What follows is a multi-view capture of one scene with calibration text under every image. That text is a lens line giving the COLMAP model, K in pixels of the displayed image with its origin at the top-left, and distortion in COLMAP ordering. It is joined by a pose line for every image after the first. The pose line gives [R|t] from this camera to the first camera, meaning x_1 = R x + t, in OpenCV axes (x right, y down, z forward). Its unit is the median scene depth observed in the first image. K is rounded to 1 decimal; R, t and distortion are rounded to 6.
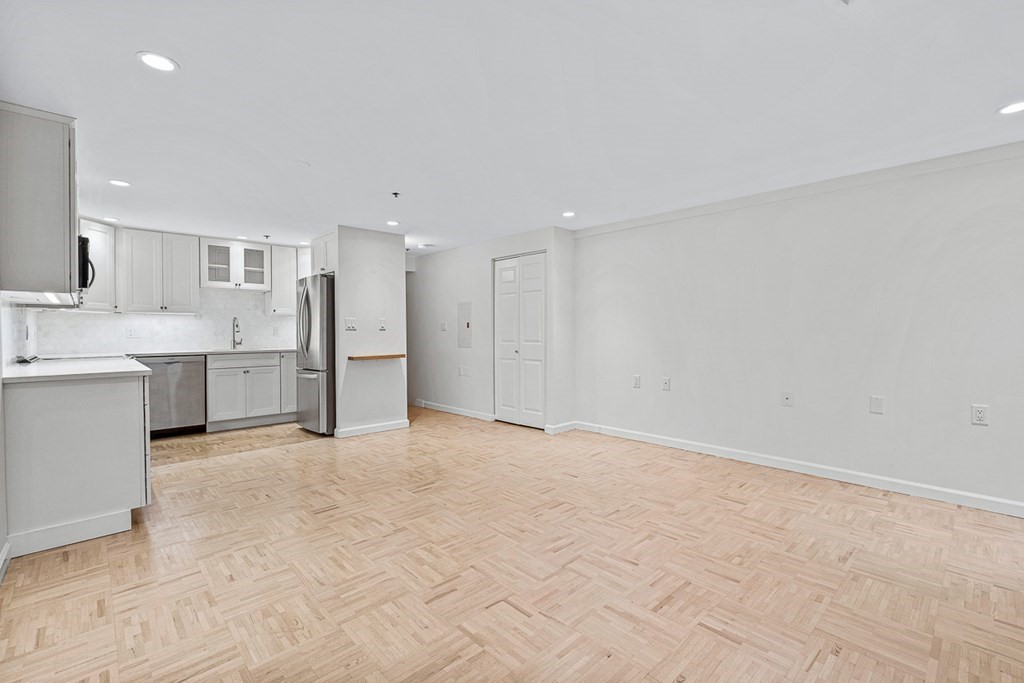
lens RADIAL K [[460.0, 0, 514.9], [0, 460.0, 338.4], [0, 0, 1]] dist [-0.001900, 0.000233]
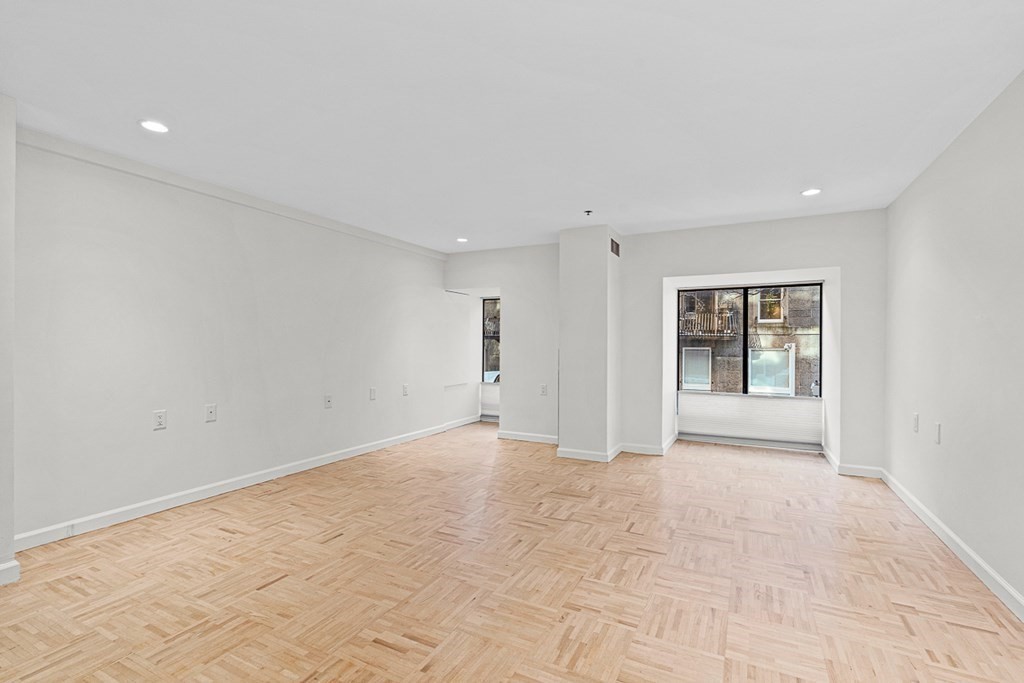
lens RADIAL K [[460.0, 0, 514.9], [0, 460.0, 338.4], [0, 0, 1]] dist [-0.001900, 0.000233]
pose [[-0.338162, 0.012395, 0.941006, -0.482907], [0.013947, 0.999869, -0.008158, -0.008726], [-0.940984, 0.010365, -0.338291, 0.696031]]
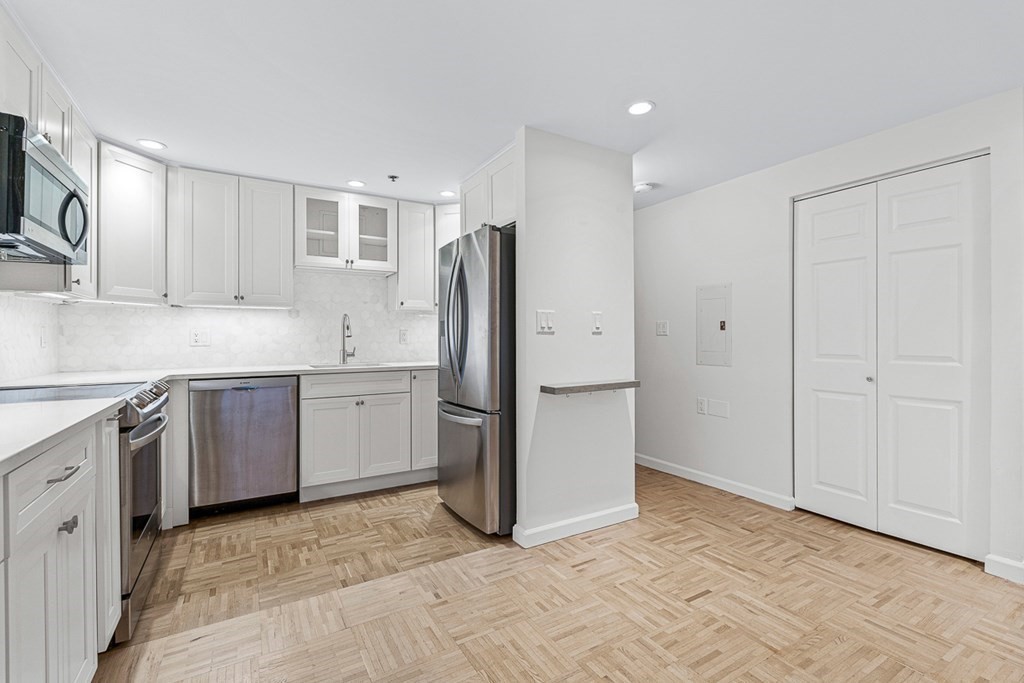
lens RADIAL K [[460.0, 0, 514.9], [0, 460.0, 338.4], [0, 0, 1]] dist [-0.001900, 0.000233]
pose [[0.977004, 0.002299, -0.213209, -0.277827], [-0.004973, 0.999916, -0.012007, -0.006495], [0.213163, 0.012791, 0.976933, 0.488806]]
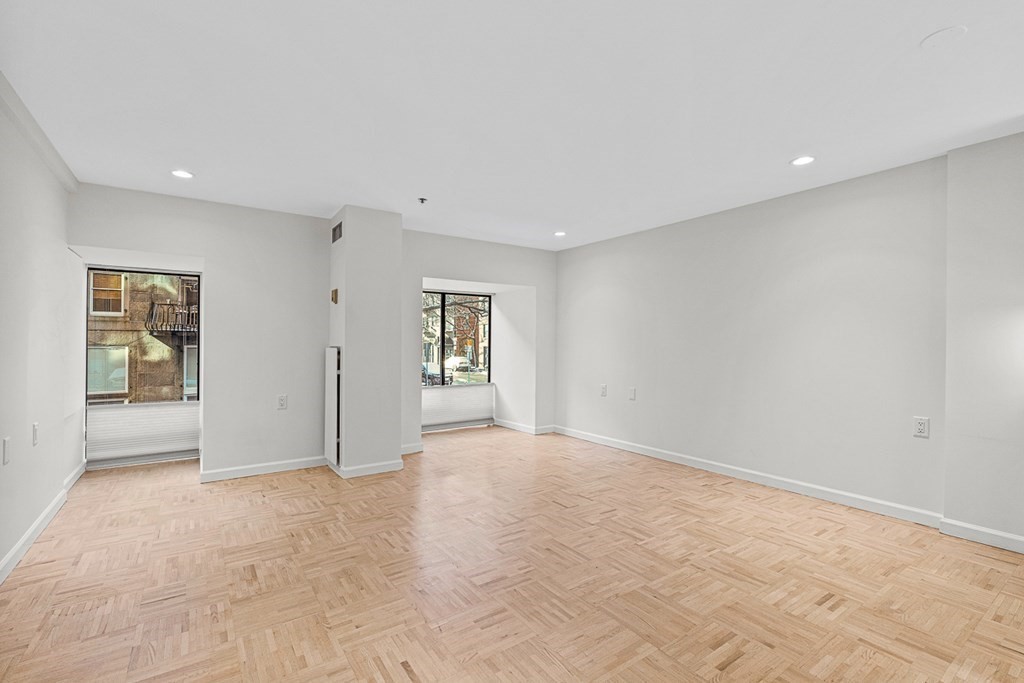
lens RADIAL K [[458.5, 0, 510.4], [0, 458.5, 331.7], [0, 0, 1]] dist [-0.002568, -0.000331]
pose [[-0.988612, 0.003713, 0.150440, -0.026620], [0.002638, 0.999970, -0.007345, -0.014558], [-0.150463, -0.006865, -0.988592, 1.012164]]
